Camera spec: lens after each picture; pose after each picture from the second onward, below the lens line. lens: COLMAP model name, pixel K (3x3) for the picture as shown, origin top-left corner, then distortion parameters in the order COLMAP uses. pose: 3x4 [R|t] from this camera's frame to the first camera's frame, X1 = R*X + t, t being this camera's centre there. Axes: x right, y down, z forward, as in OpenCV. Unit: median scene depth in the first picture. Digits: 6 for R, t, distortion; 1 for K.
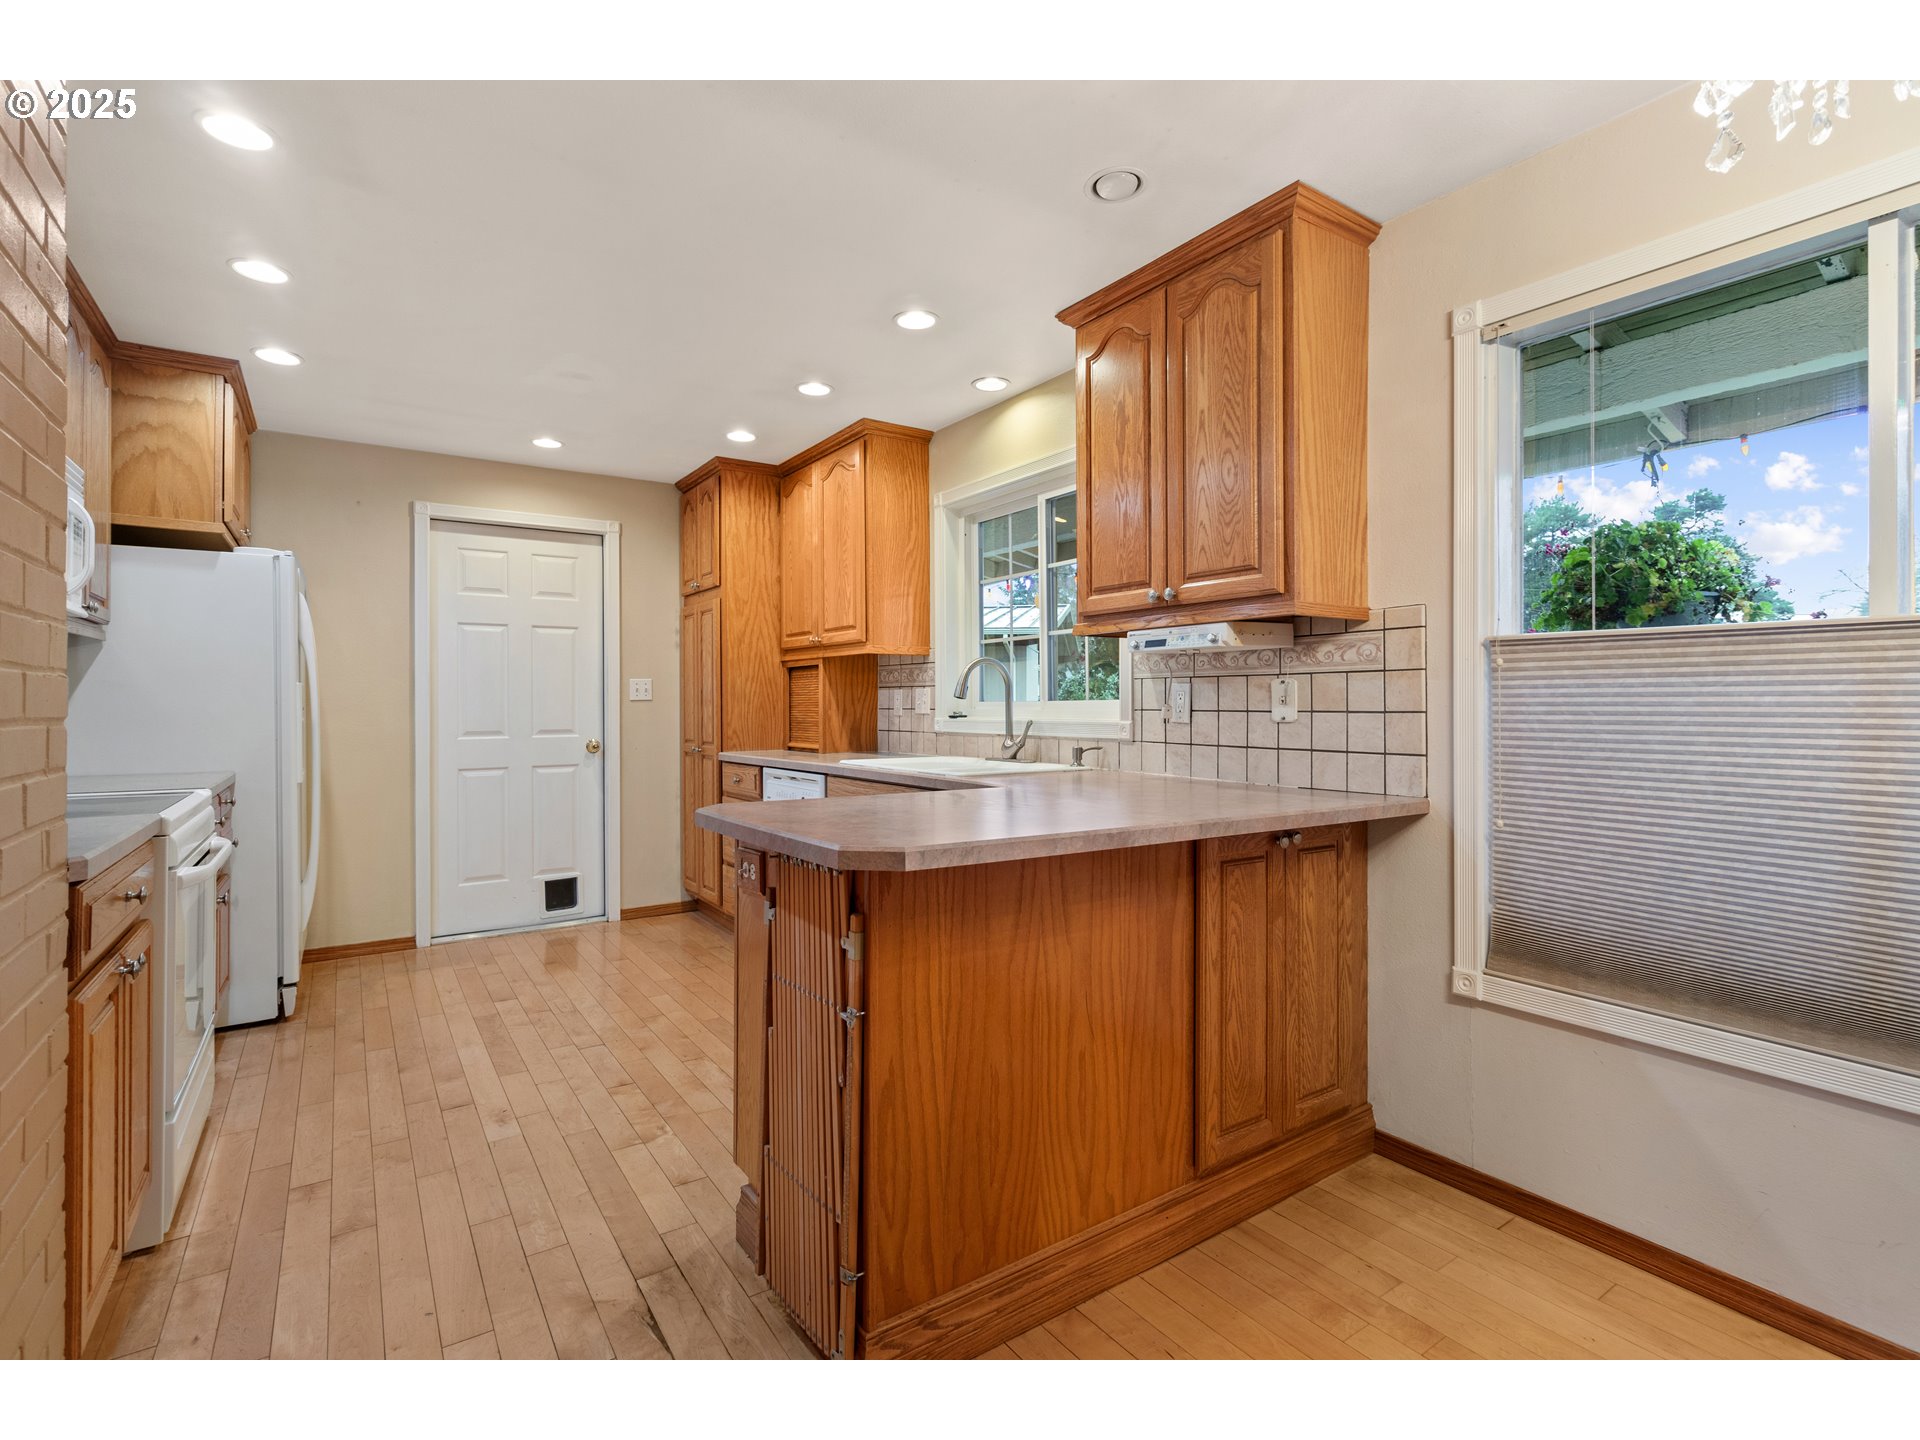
lens RADIAL K [[900.5, 0, 967.7], [0, 900.5, 691.7], [0, 0, 1]] dist [0.002410, -0.000330]
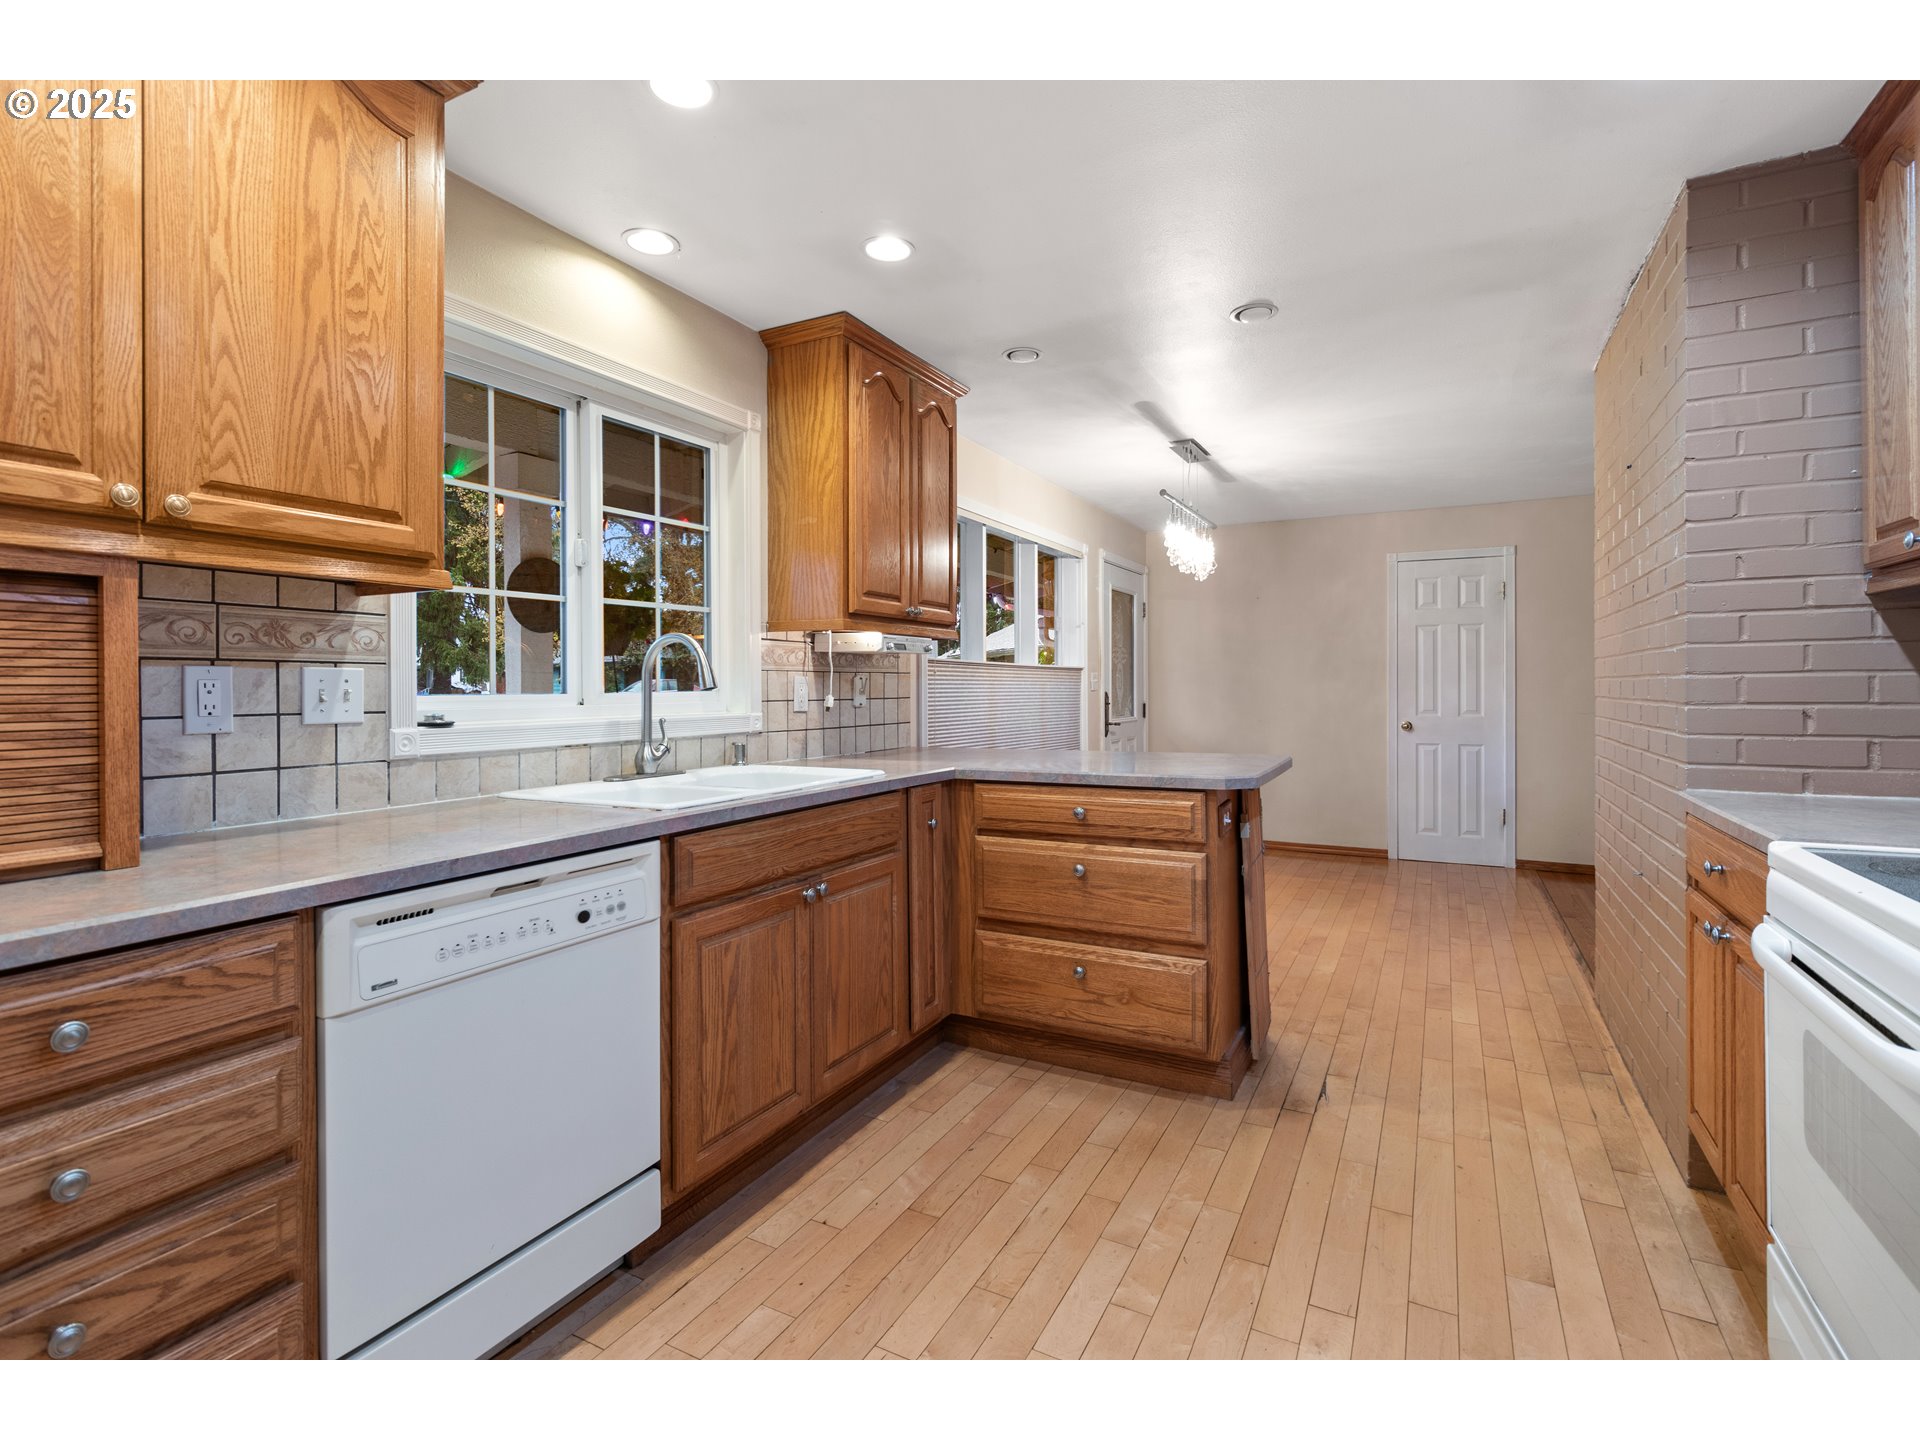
lens RADIAL K [[900.2, 0, 959.3], [0, 900.2, 684.5], [0, 0, 1]] dist [0.000760, 0.000943]
pose [[-0.455275, 0.005255, 0.890336, -1.159763], [-0.007186, 0.999928, -0.009576, 0.013526], [-0.890322, -0.010758, -0.455204, 1.806358]]
